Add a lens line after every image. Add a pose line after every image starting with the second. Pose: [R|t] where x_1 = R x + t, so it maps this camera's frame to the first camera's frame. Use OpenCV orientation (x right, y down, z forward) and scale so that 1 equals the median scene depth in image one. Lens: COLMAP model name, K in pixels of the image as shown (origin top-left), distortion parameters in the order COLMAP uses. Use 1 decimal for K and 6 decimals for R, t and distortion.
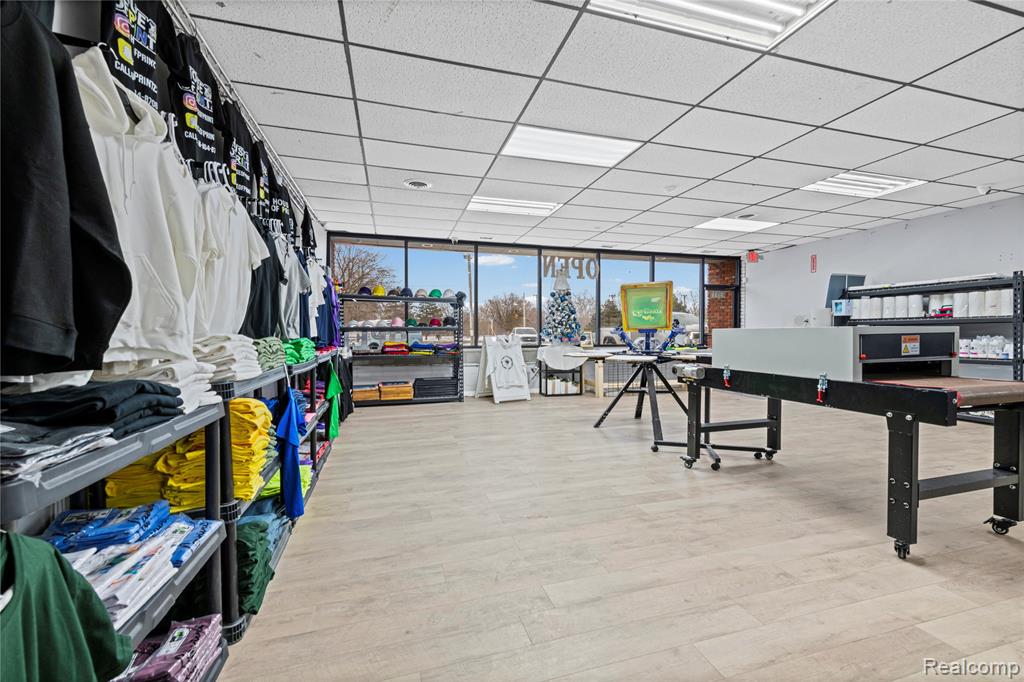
lens RADIAL K [[420.5, 0, 510.4], [0, 420.5, 338.5], [0, 0, 1]] dist [0.003631, -0.001707]
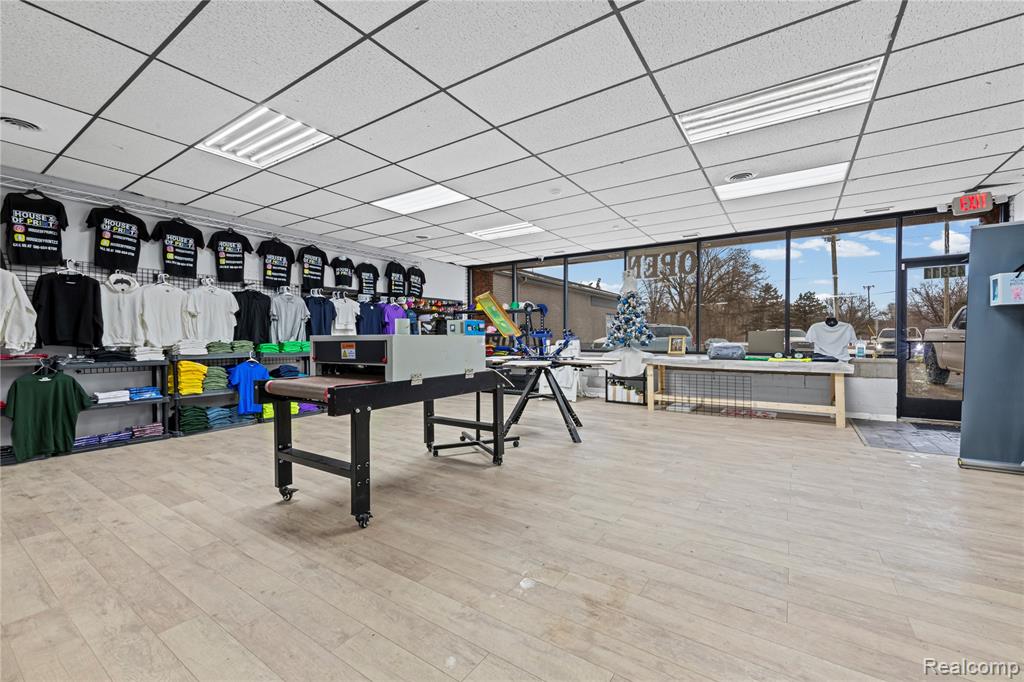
lens RADIAL K [[420.5, 0, 508.0], [0, 420.5, 342.2], [0, 0, 1]] dist [0.003631, -0.001707]
pose [[0.641383, 0.007551, -0.767183, 1.067844], [-0.006689, 0.999969, 0.004250, -0.008025], [0.767191, 0.002406, 0.641414, 0.284627]]
